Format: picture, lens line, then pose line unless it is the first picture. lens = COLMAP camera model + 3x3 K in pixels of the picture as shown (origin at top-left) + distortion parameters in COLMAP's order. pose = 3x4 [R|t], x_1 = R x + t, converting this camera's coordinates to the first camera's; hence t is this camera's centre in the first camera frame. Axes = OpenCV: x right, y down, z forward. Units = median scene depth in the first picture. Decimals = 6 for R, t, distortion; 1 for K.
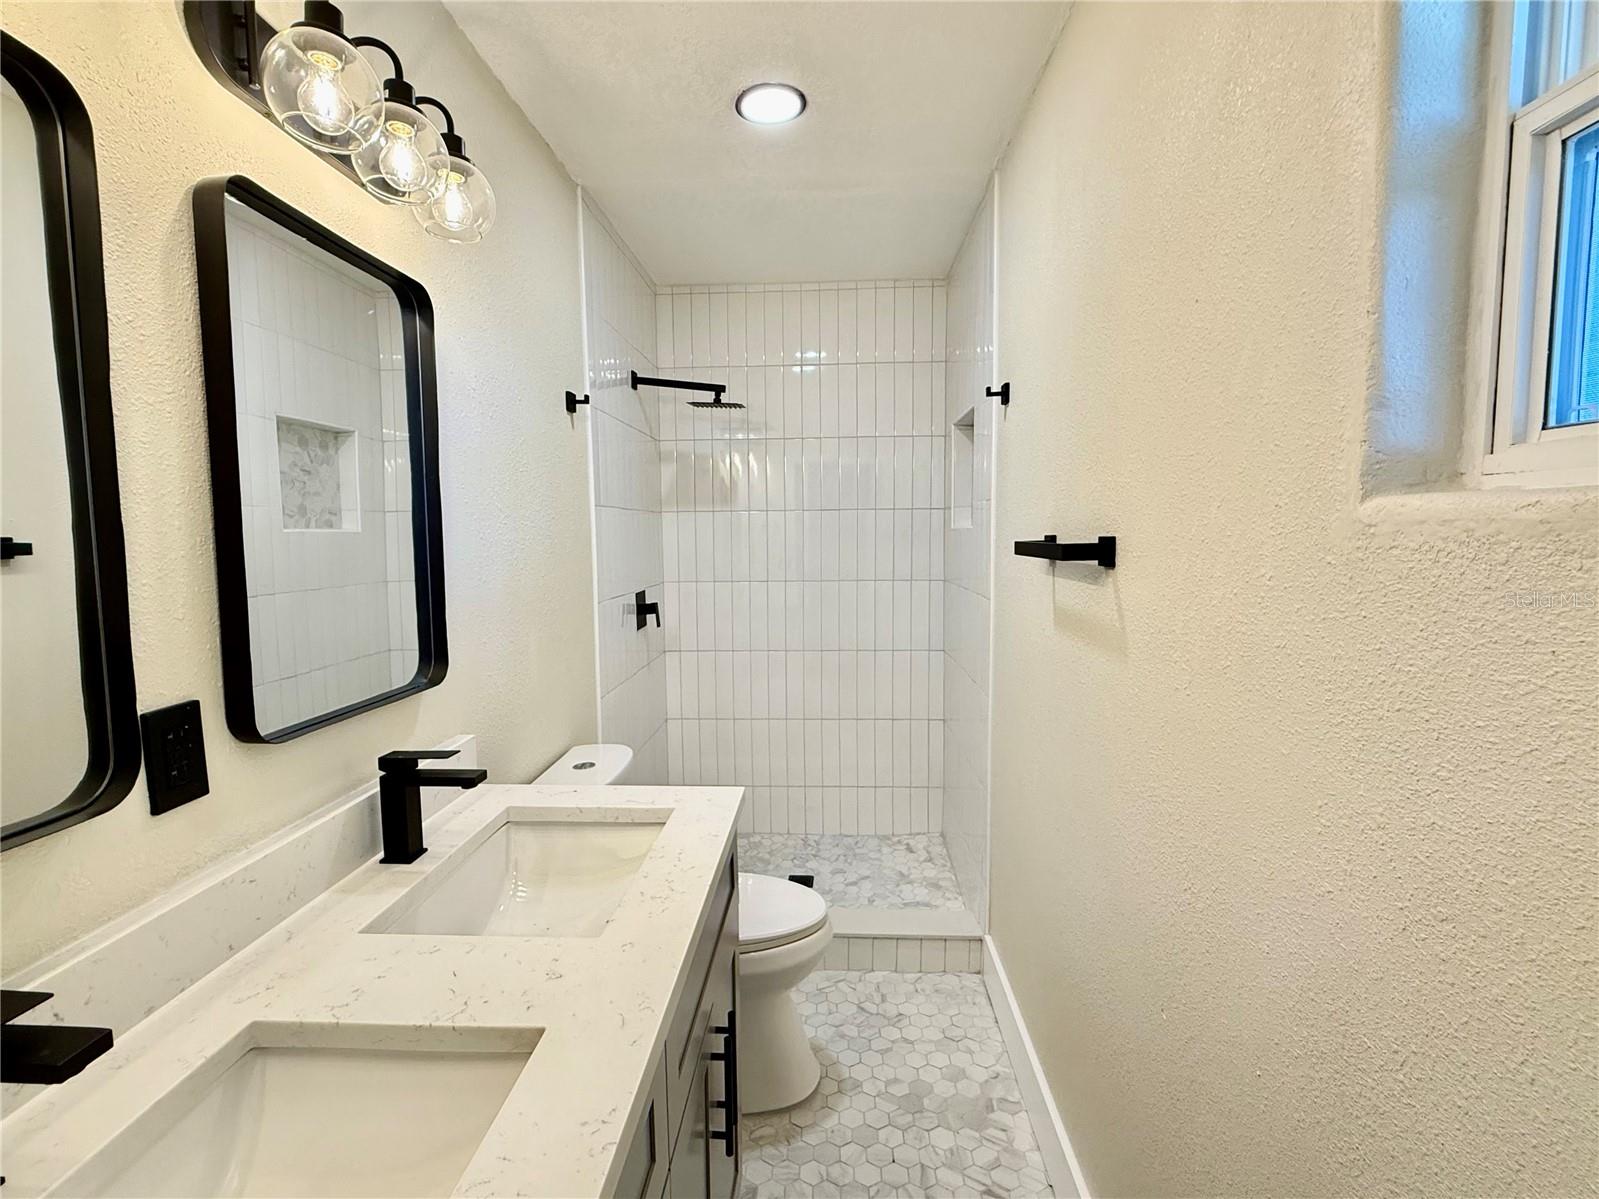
lens RADIAL K [[786.5, 0, 799.1], [0, 786.5, 593.4], [0, 0, 1]] dist [-0.000158, -0.000457]
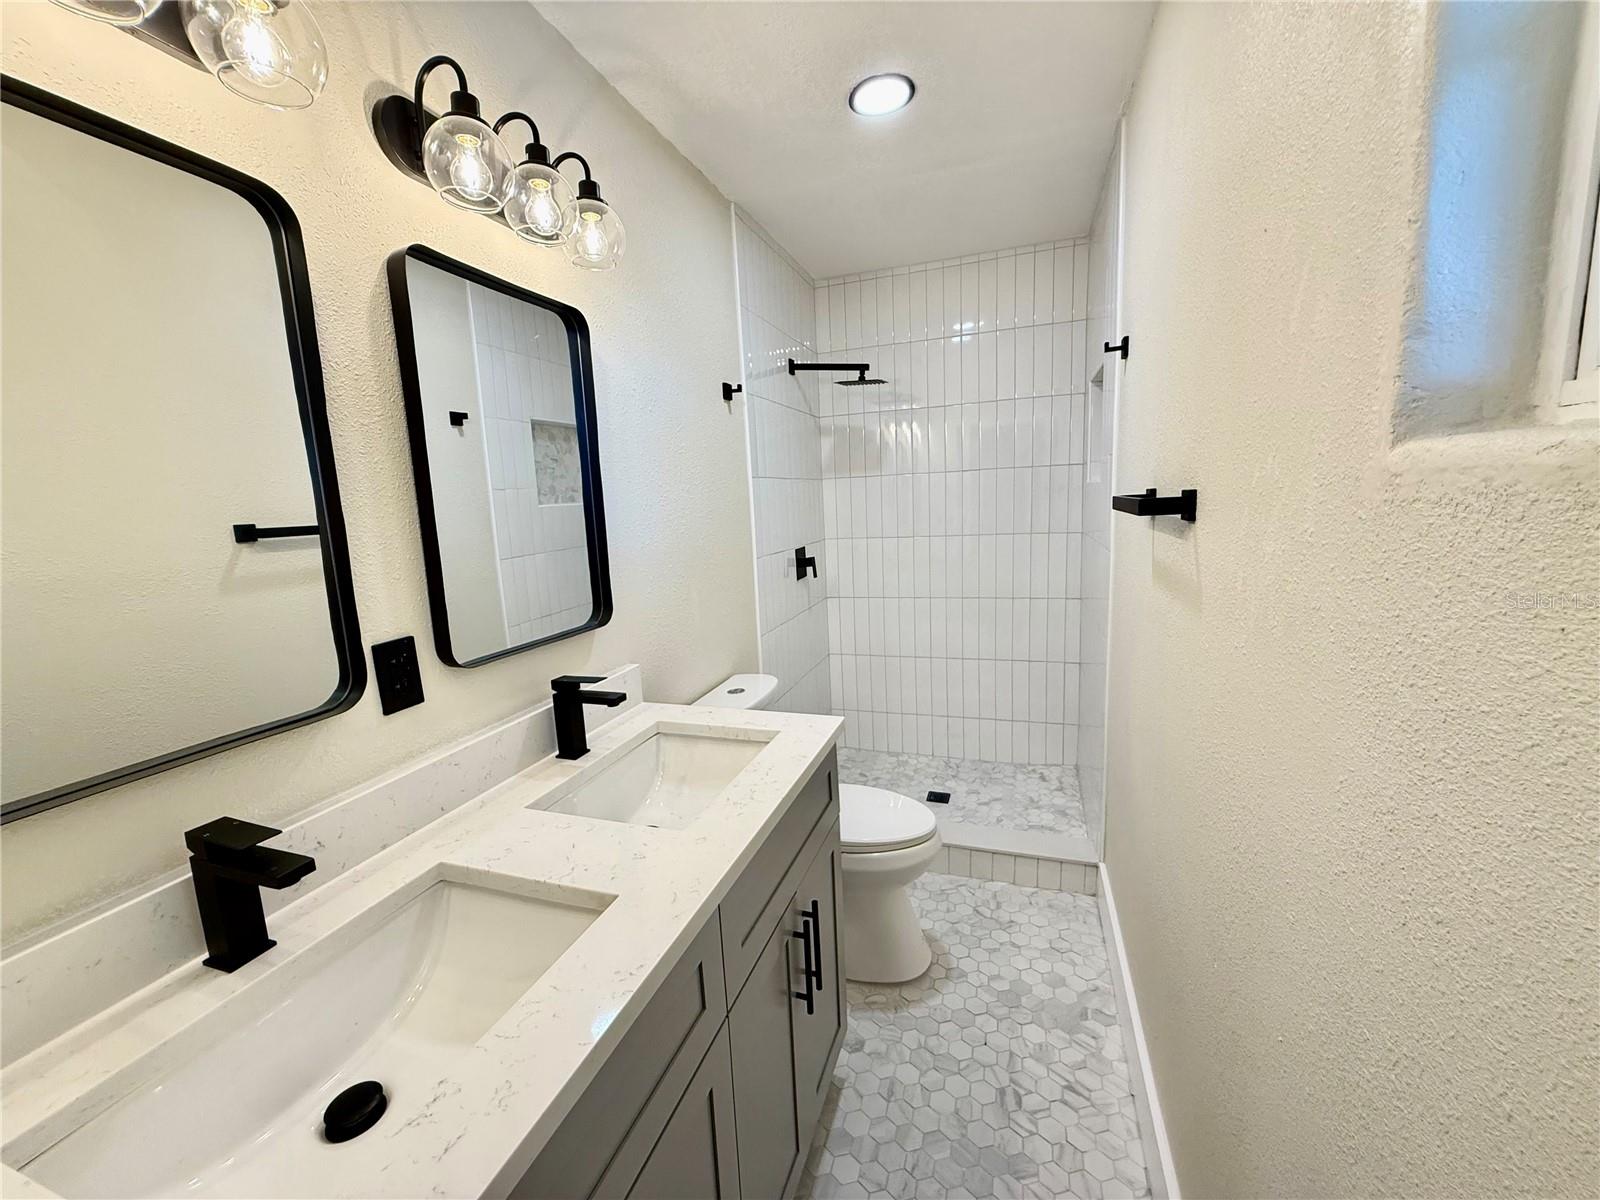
lens RADIAL K [[670.1, 0, 796.3], [0, 670.1, 598.4], [0, 0, 1]] dist [-0.000354, 0.000307]
pose [[0.955393, 0.008172, -0.295226, 0.167828], [0.015661, 0.996809, 0.078274, -0.009924], [0.294923, -0.079406, 0.952216, 0.044981]]
